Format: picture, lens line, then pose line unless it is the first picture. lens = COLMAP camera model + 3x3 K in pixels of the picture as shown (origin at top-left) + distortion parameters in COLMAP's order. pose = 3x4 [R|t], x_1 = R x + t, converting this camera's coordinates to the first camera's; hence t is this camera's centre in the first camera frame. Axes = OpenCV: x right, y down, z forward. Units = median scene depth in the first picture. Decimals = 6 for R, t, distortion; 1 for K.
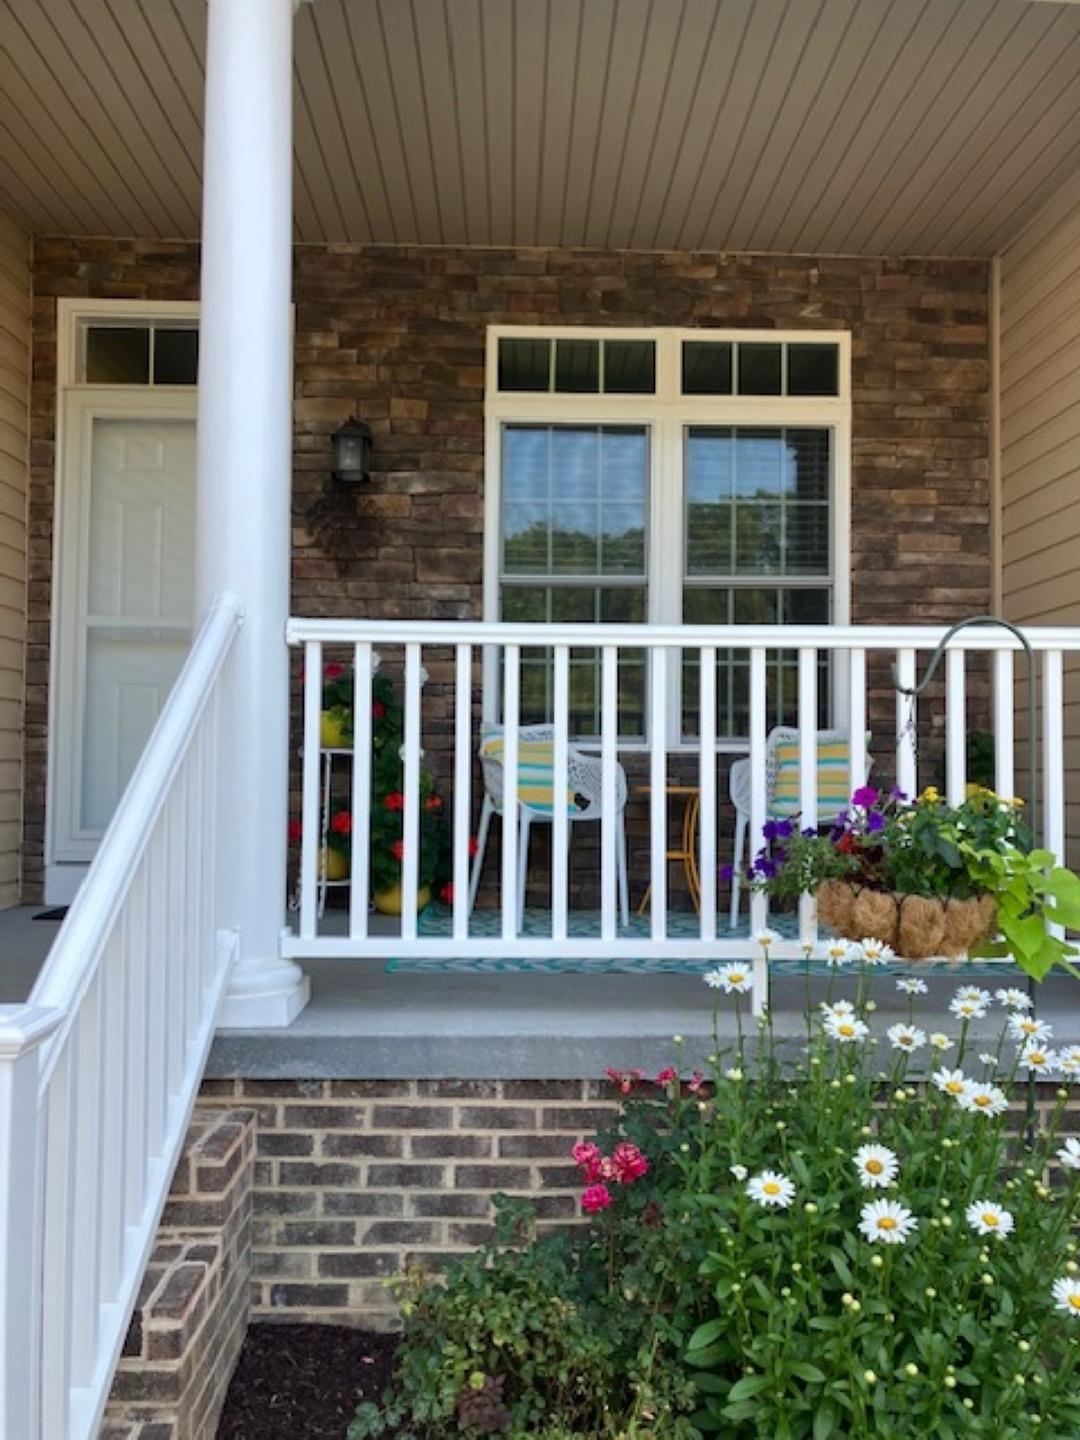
lens RADIAL K [[1158.5, 0, 540.0], [0, 1158.5, 720.0], [0, 0, 1]] dist [0.030942, 0.005396]
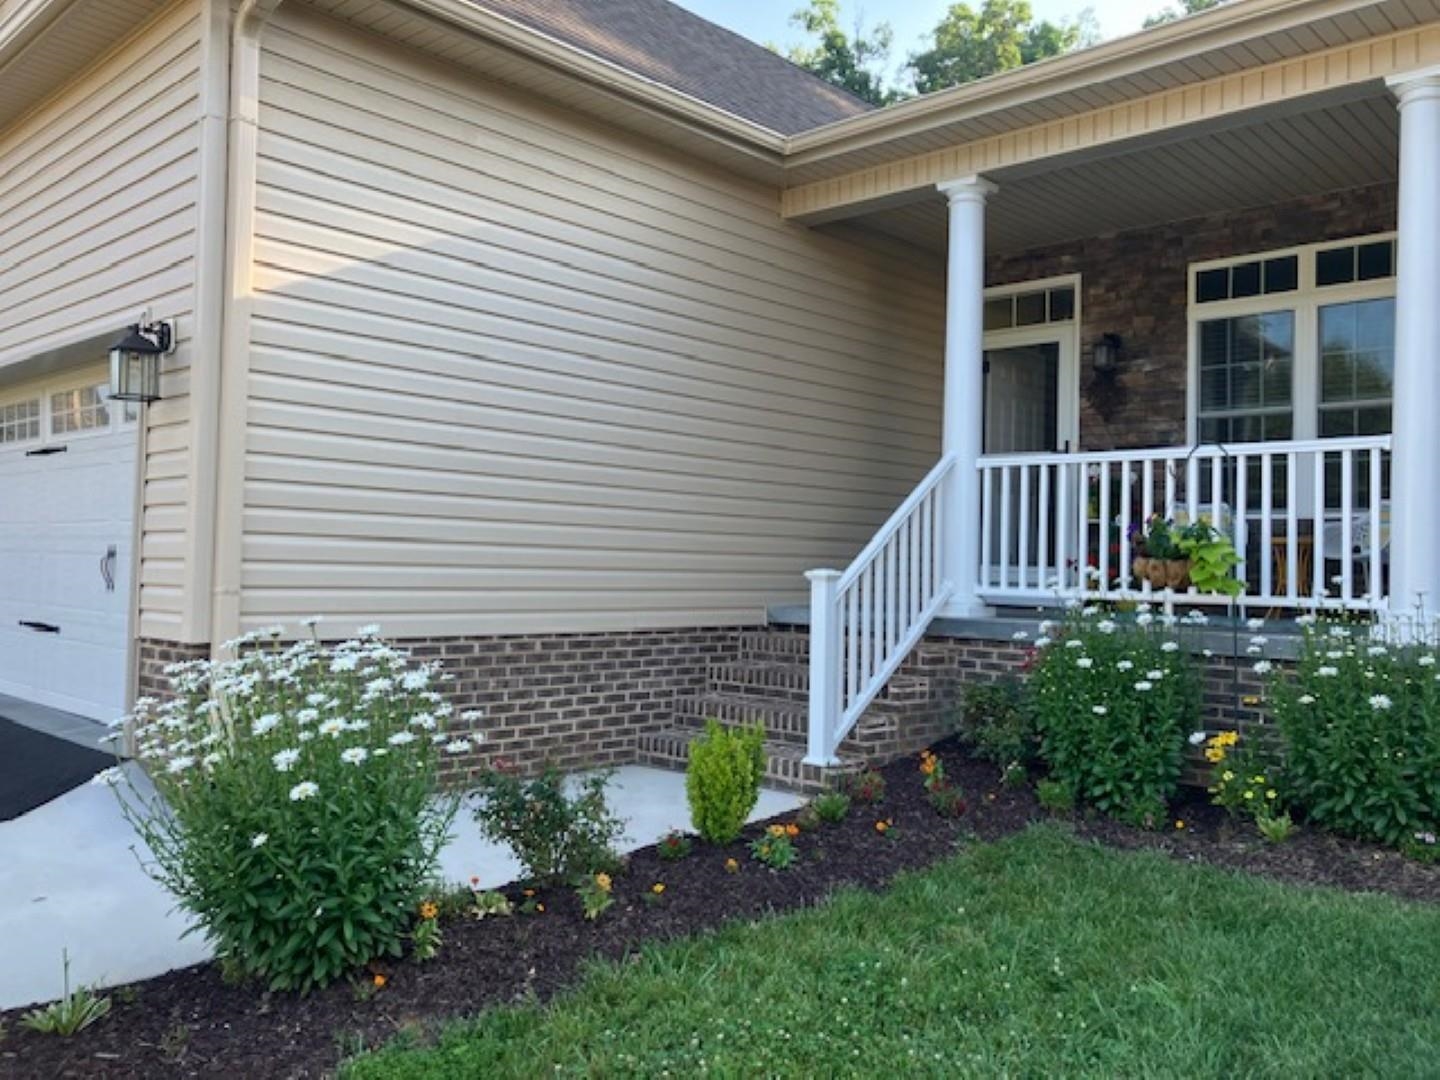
lens RADIAL K [[1158.5, 0, 716.4], [0, 1158.5, 526.8], [0, 0, 1]] dist [0.030942, 0.005396]
pose [[0.697766, -0.013249, -0.716203, 0.674190], [0.007391, 0.999909, -0.011297, 0.048159], [0.716288, 0.002589, 0.697800, -0.645673]]
